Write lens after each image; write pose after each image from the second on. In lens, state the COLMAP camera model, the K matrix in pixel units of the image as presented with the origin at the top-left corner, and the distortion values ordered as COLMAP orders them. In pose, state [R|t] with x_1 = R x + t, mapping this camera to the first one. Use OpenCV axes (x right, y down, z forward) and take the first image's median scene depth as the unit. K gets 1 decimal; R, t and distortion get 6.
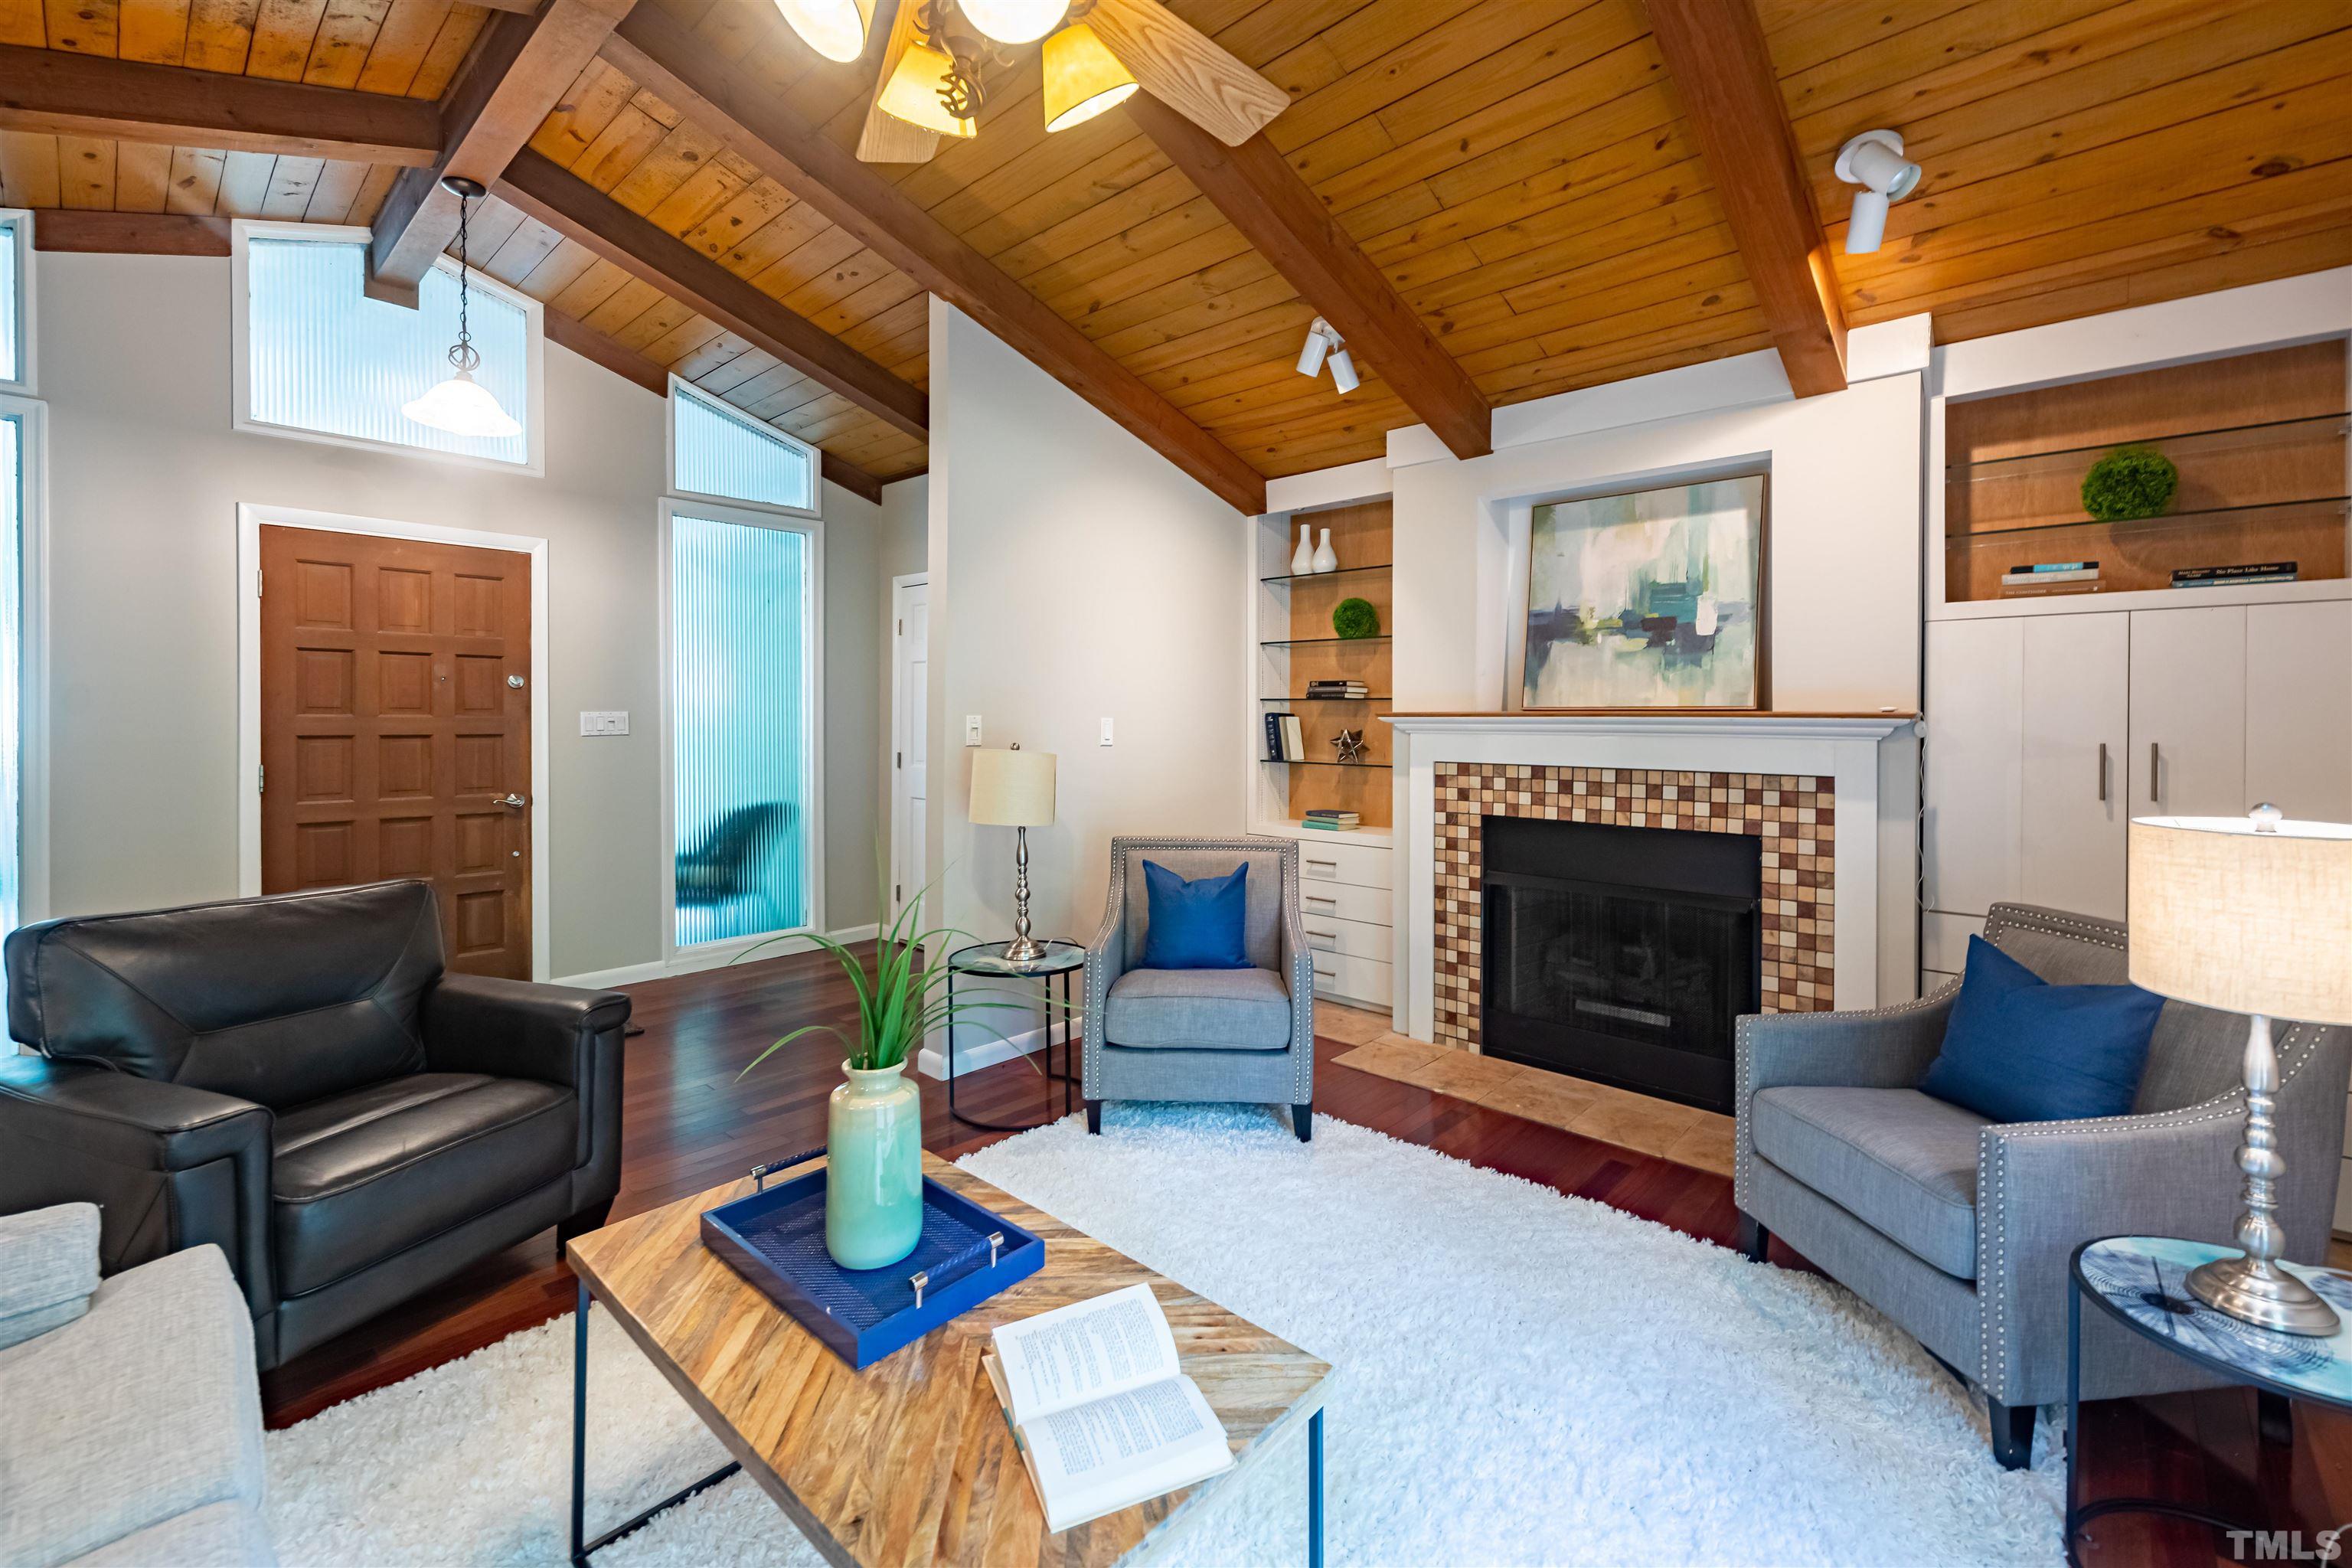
lens RADIAL K [[995.8, 0, 1183.7], [0, 995.8, 717.8], [0, 0, 1]] dist [0.001612, -0.000308]
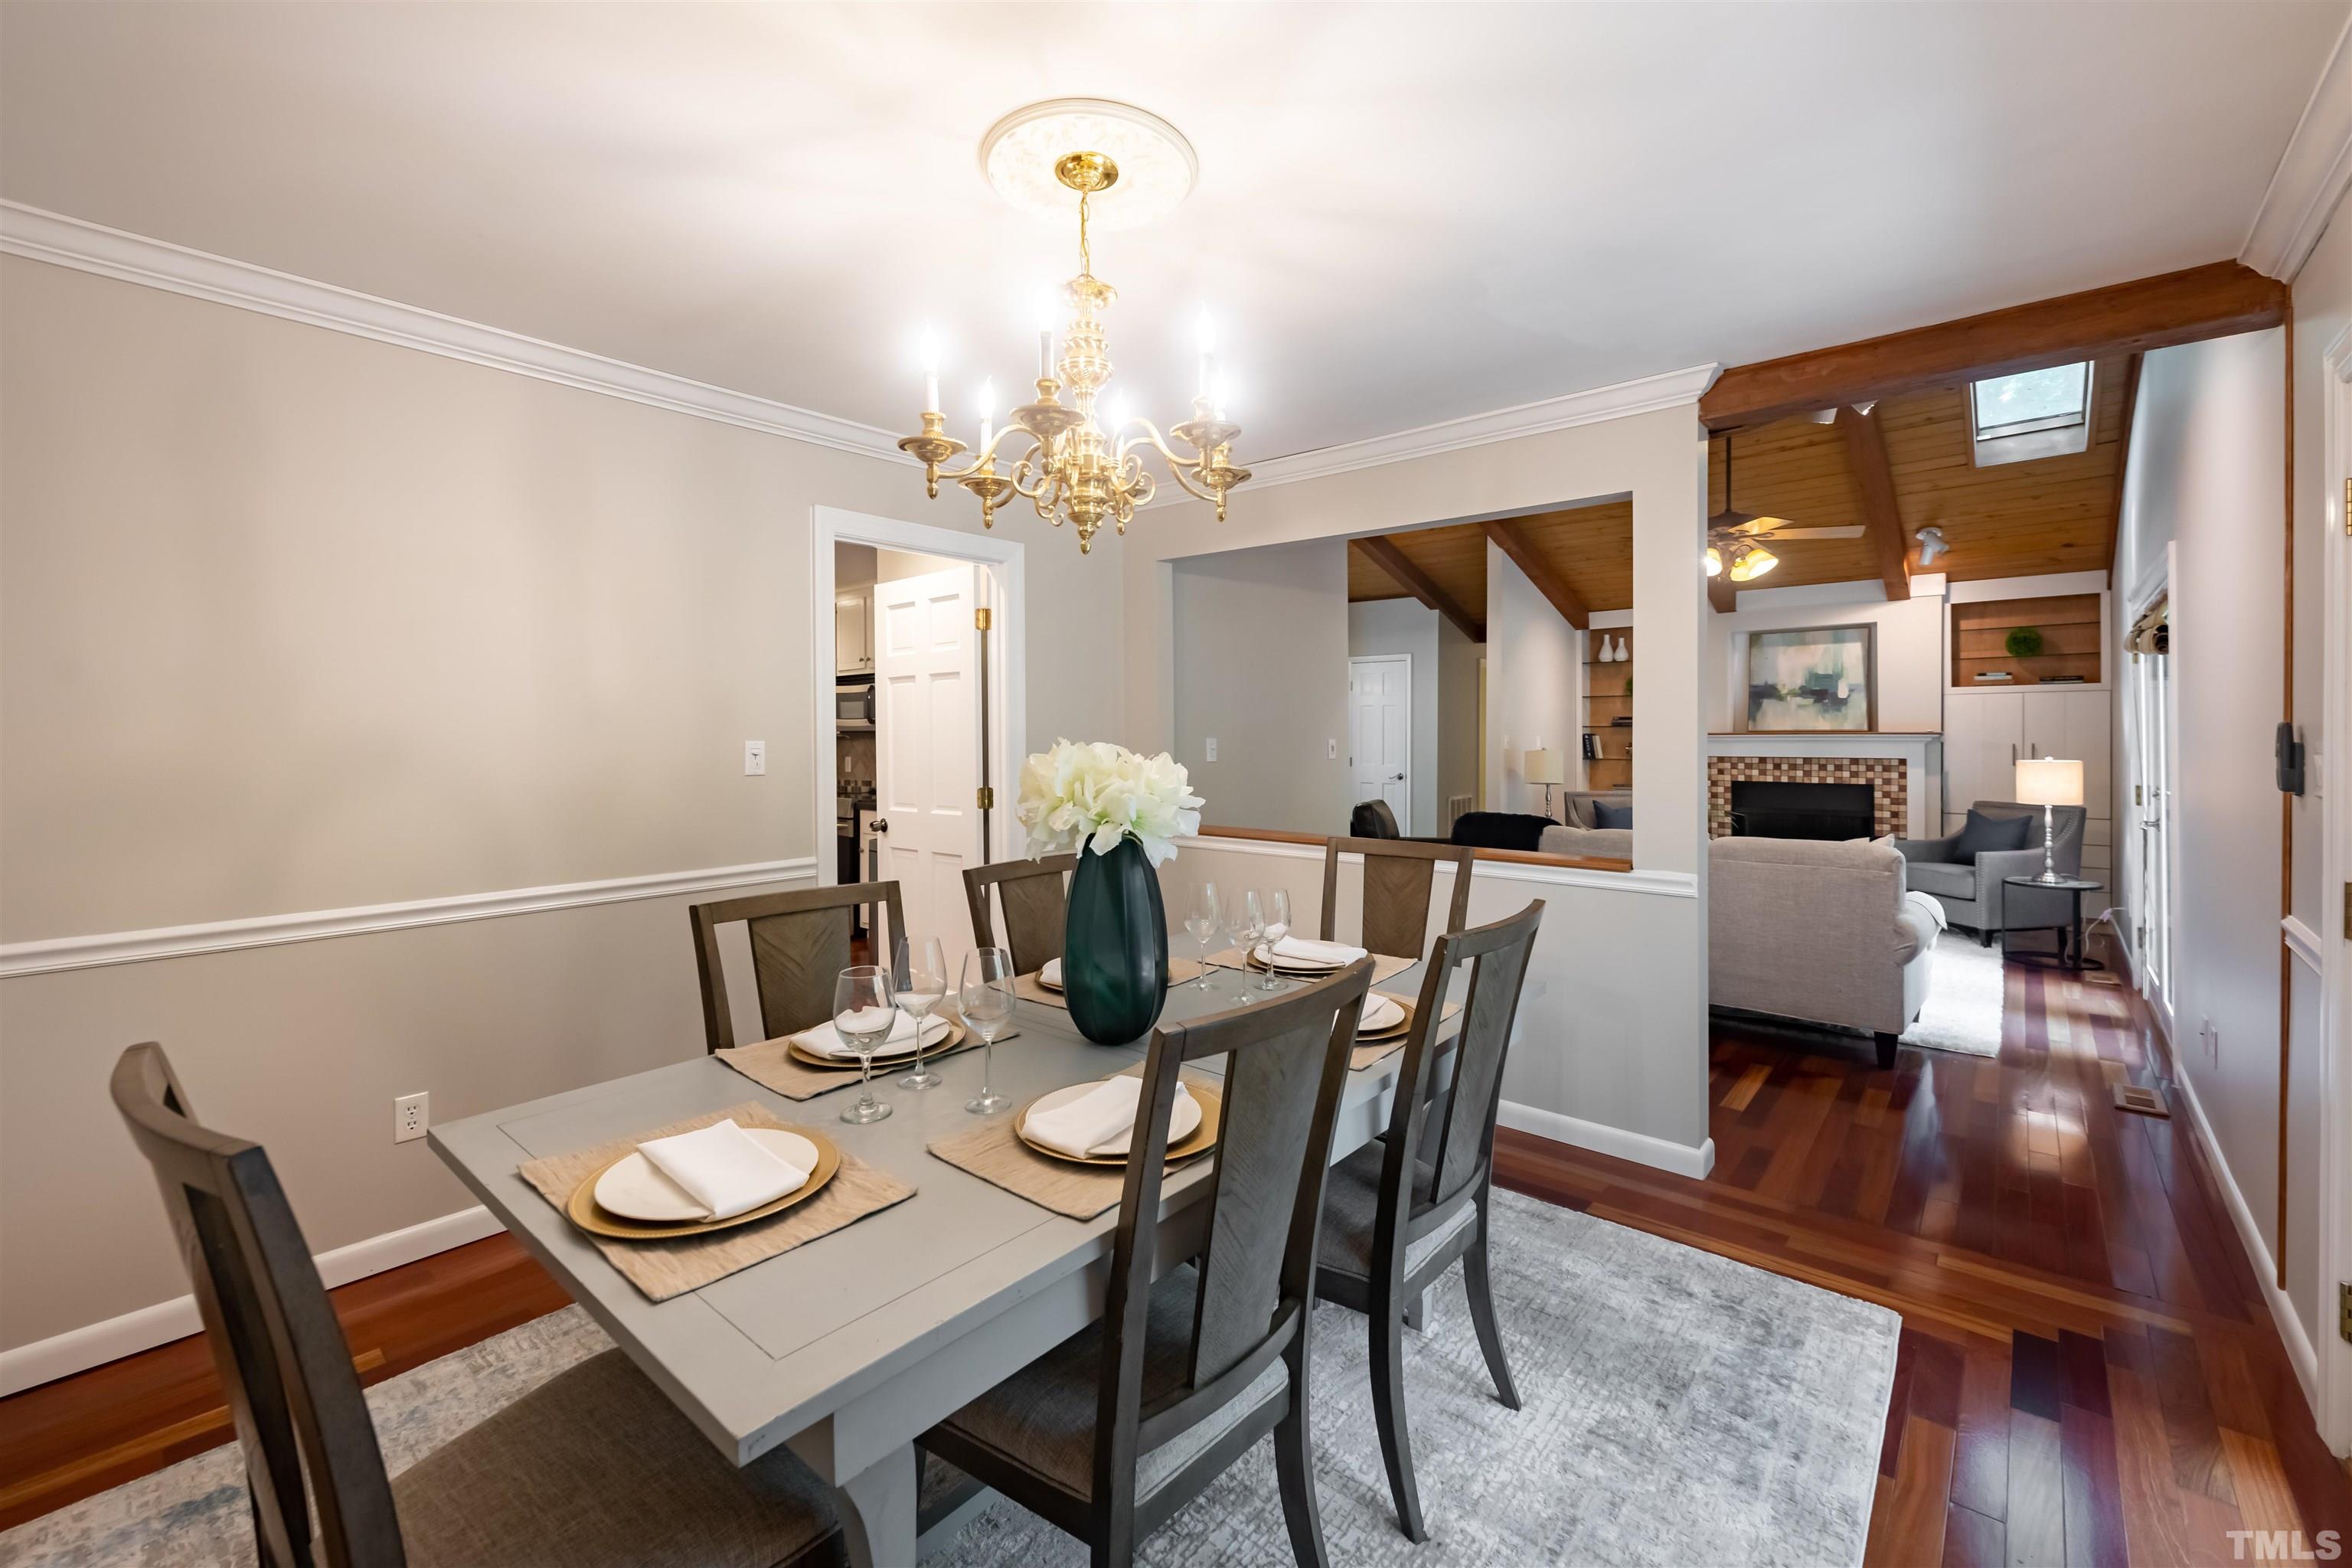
lens RADIAL K [[974.7, 0, 1171.1], [0, 974.7, 736.7], [0, 0, 1]] dist [0.000482, 0.000030]
pose [[0.999808, -0.005271, 0.018865, -1.047213], [0.005337, 0.999980, -0.003458, 0.003960], [-0.018847, 0.003558, 0.999816, -1.186525]]
